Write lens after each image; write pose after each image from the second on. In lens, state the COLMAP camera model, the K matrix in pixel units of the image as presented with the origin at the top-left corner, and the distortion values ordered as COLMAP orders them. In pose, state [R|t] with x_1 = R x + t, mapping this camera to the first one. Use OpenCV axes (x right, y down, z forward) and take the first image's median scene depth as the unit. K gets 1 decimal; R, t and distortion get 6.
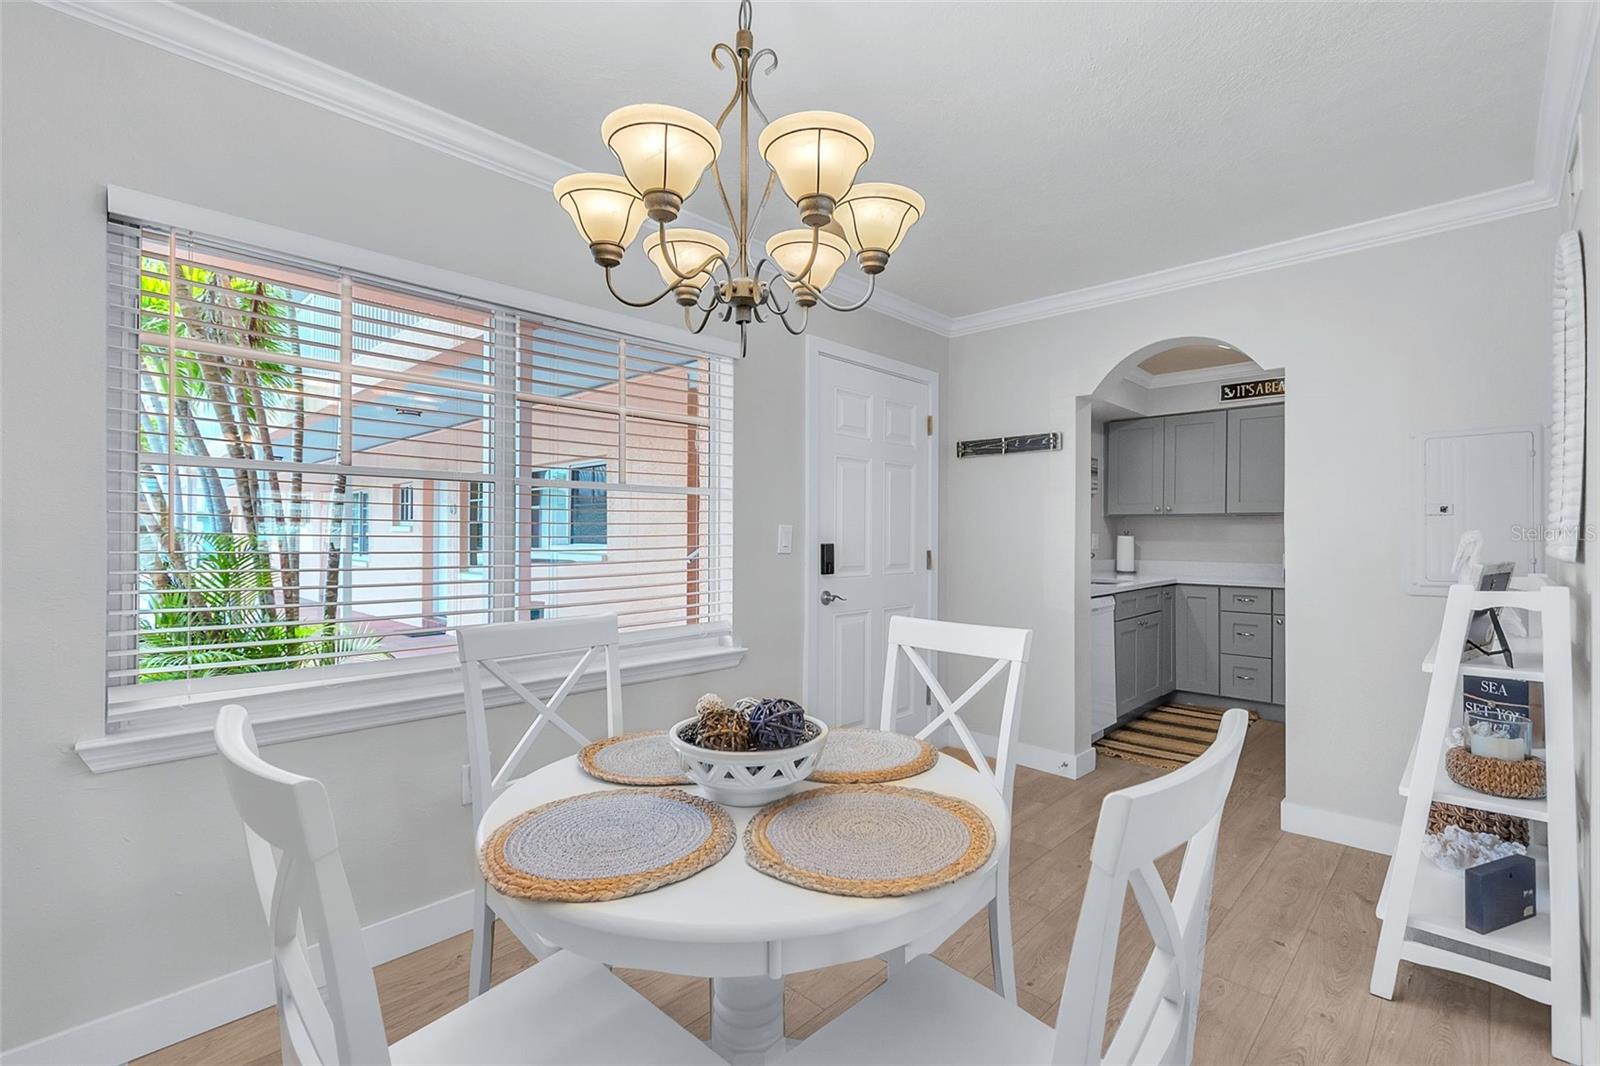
lens RADIAL K [[720.6, 0, 809.2], [0, 720.6, 533.4], [0, 0, 1]] dist [0.003068, 0.000352]
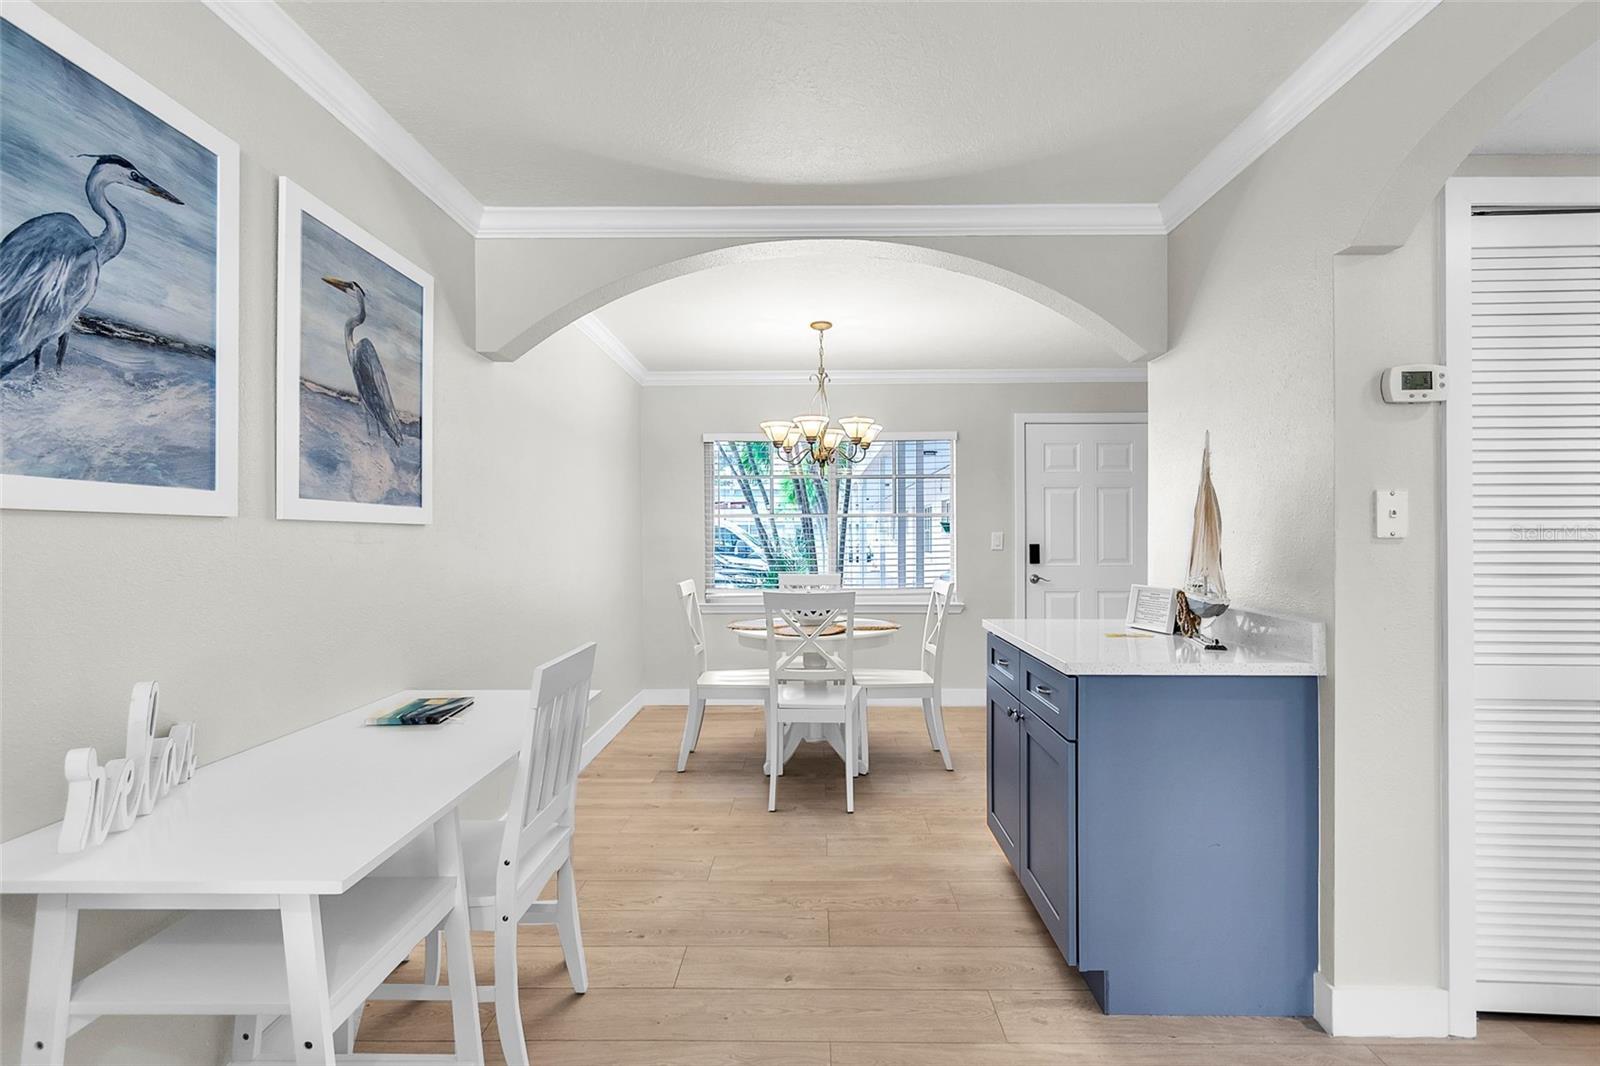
lens RADIAL K [[712.4, 0, 803.5], [0, 712.4, 536.3], [0, 0, 1]] dist [0.000669, 0.000124]
pose [[0.674877, -0.006251, -0.737903, 0.822480], [0.008587, 0.999963, -0.000618, -0.005490], [0.737880, -0.005919, 0.674906, -0.405455]]
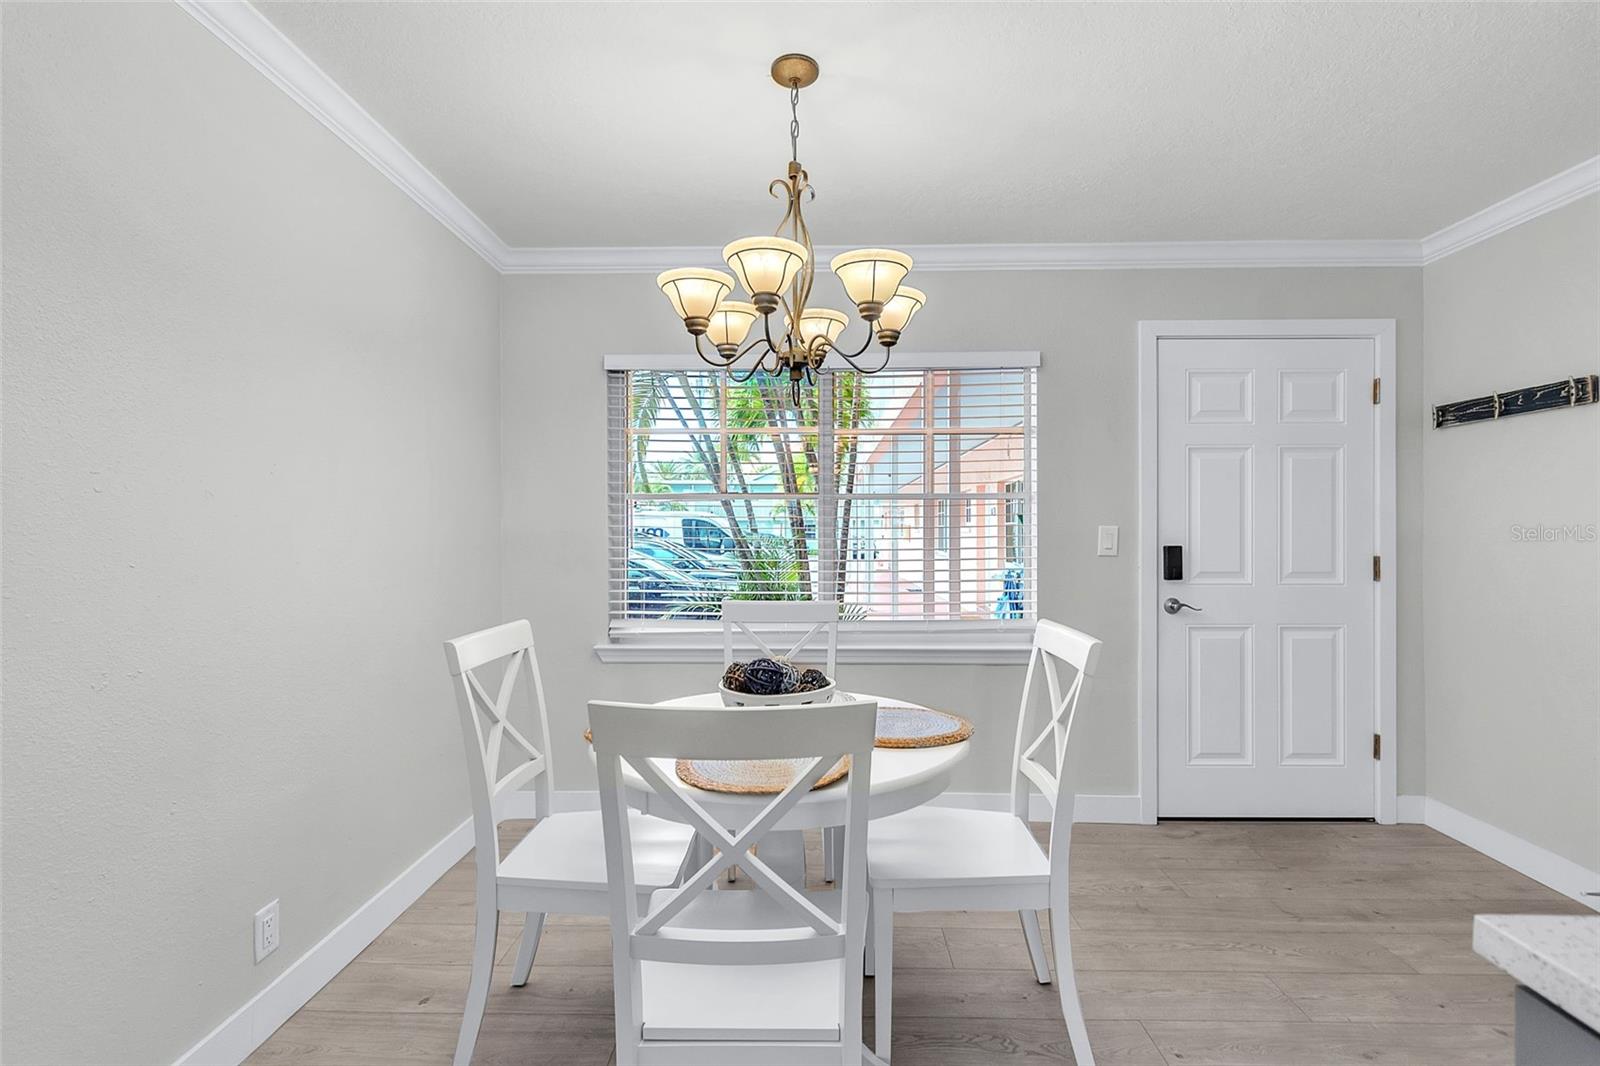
lens RADIAL K [[712.4, 0, 803.5], [0, 712.4, 536.3], [0, 0, 1]] dist [0.000669, 0.000124]
pose [[0.671084, 0.001569, -0.741379, 0.375853], [0.006440, 0.999948, 0.007946, -0.007823], [0.741353, -0.010107, 0.671039, 0.056678]]
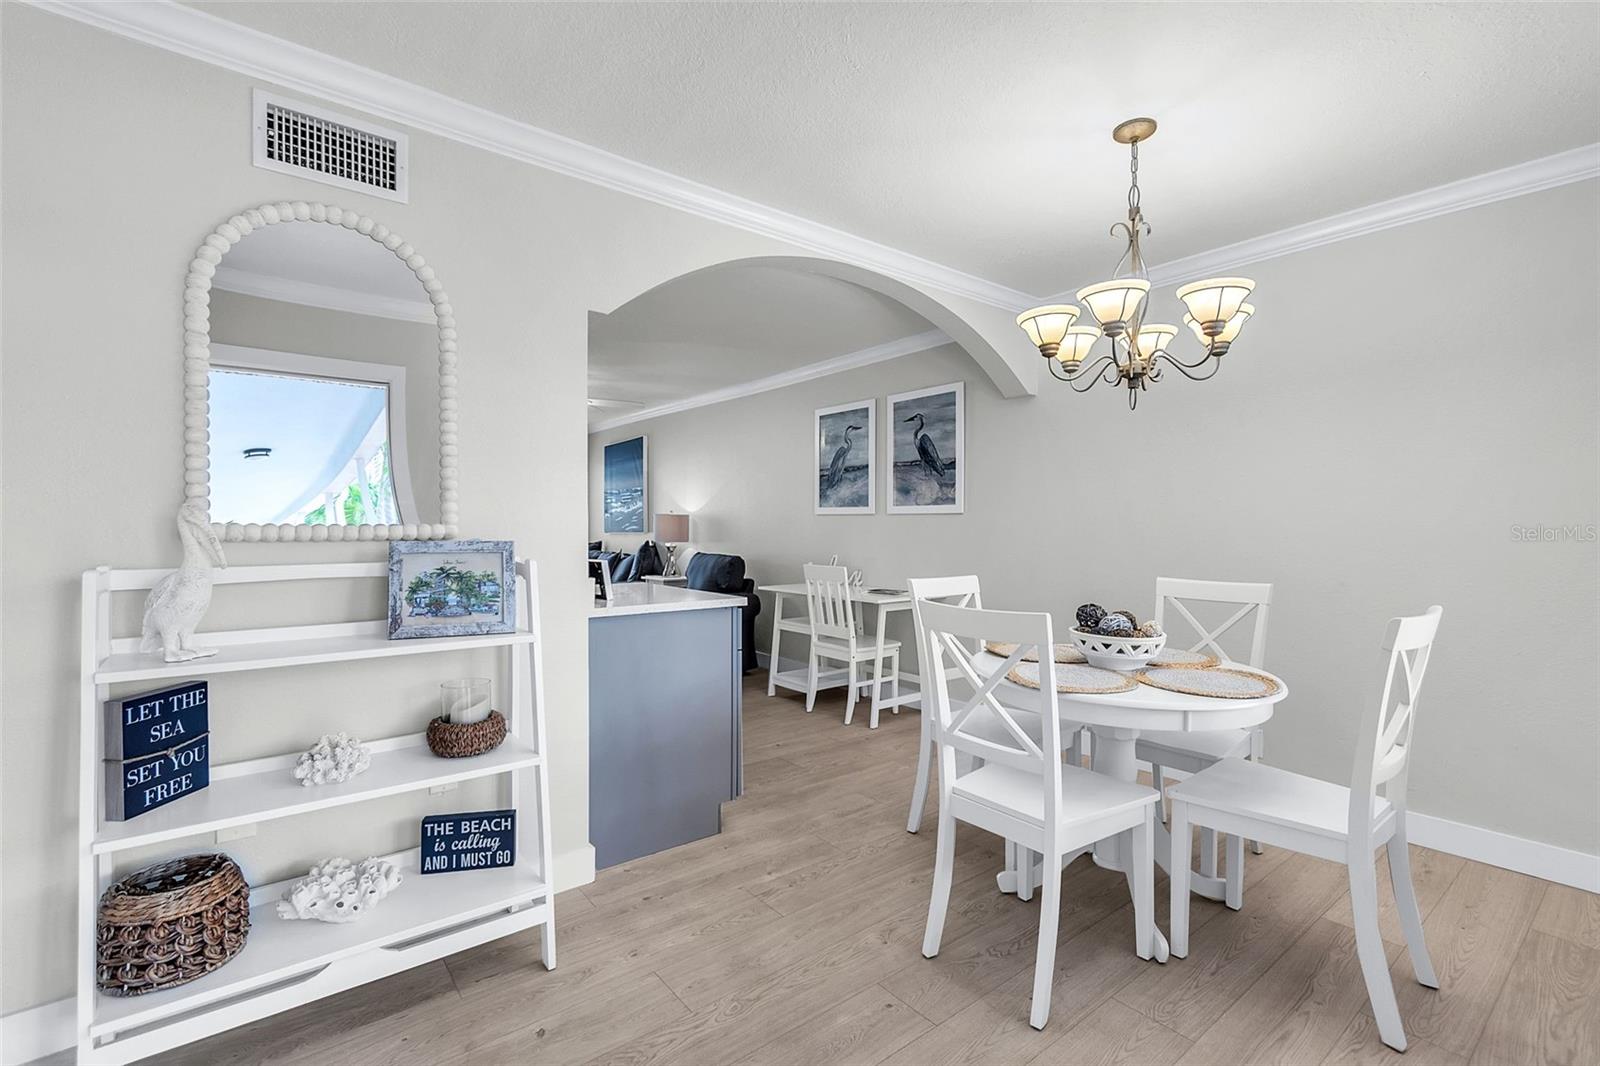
lens RADIAL K [[712.4, 0, 803.5], [0, 712.4, 536.3], [0, 0, 1]] dist [0.000669, 0.000124]
pose [[-0.989463, -0.009383, 0.144479, 0.174194], [-0.007987, 0.999916, 0.010239, 0.010751], [-0.144563, 0.008977, -0.989455, 1.107912]]
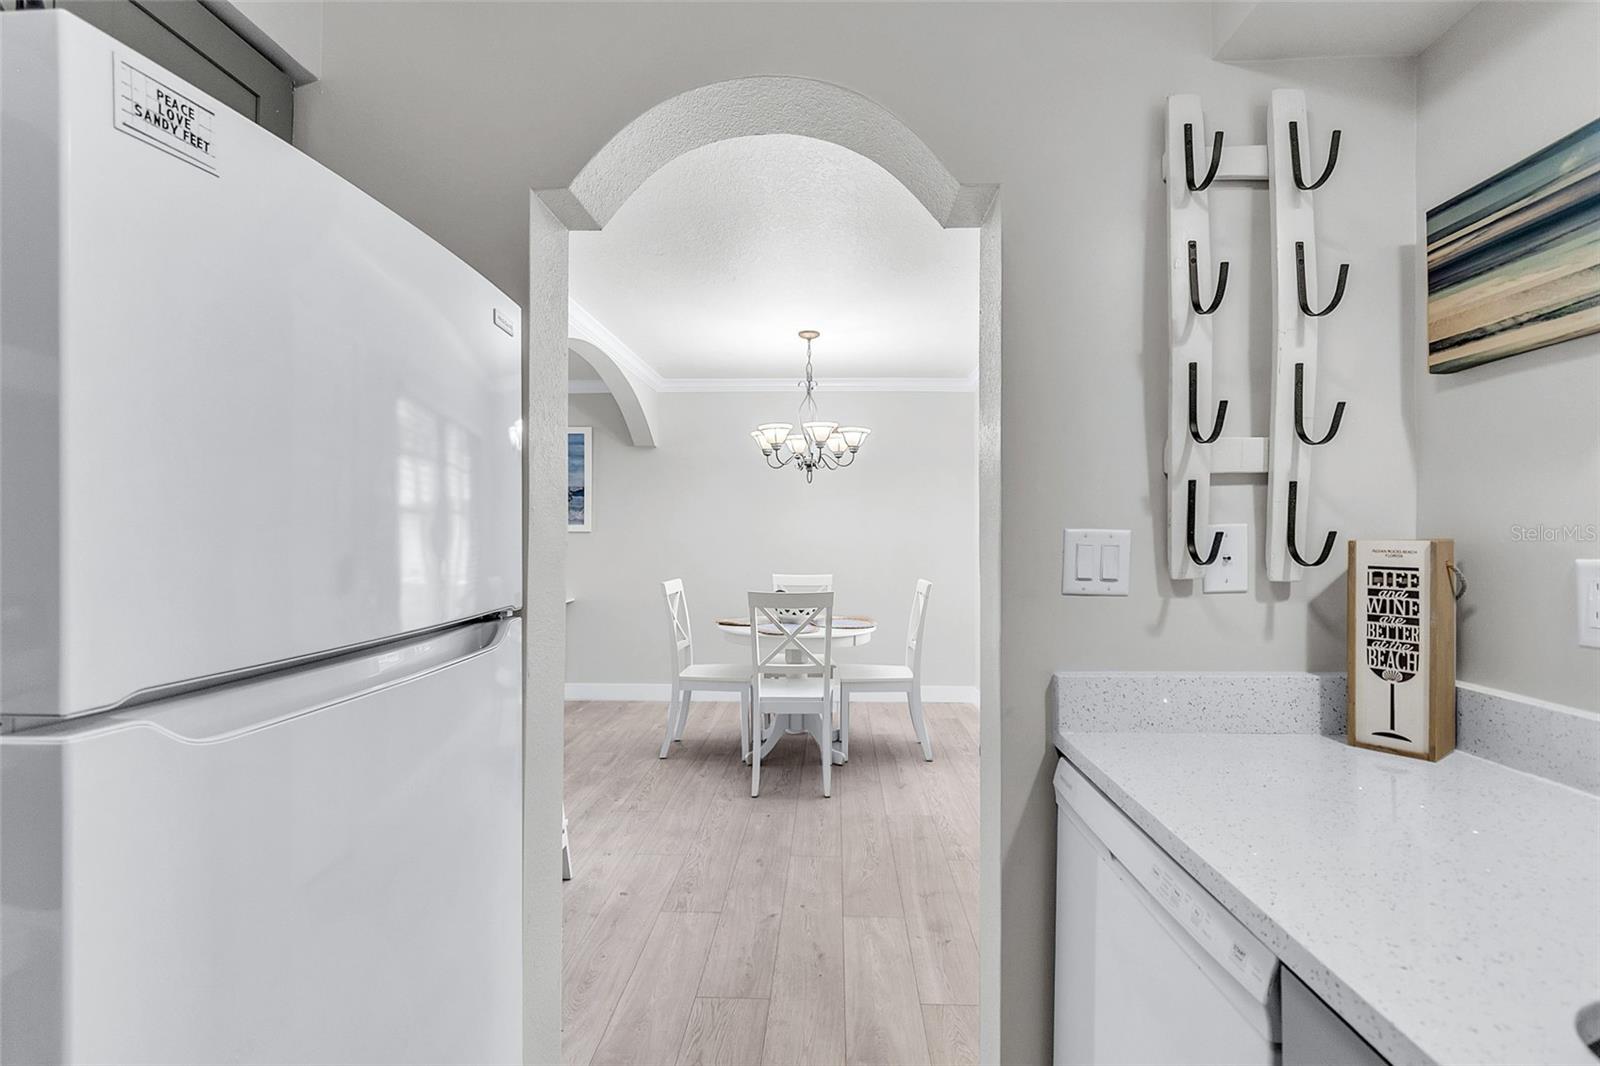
lens RADIAL K [[720.6, 0, 809.2], [0, 720.6, 533.4], [0, 0, 1]] dist [0.003068, 0.000352]
pose [[-0.754799, -0.005282, -0.655935, 0.771758], [-0.001541, 0.999979, -0.006279, -0.007547], [0.655954, -0.003728, -0.754791, 1.341445]]
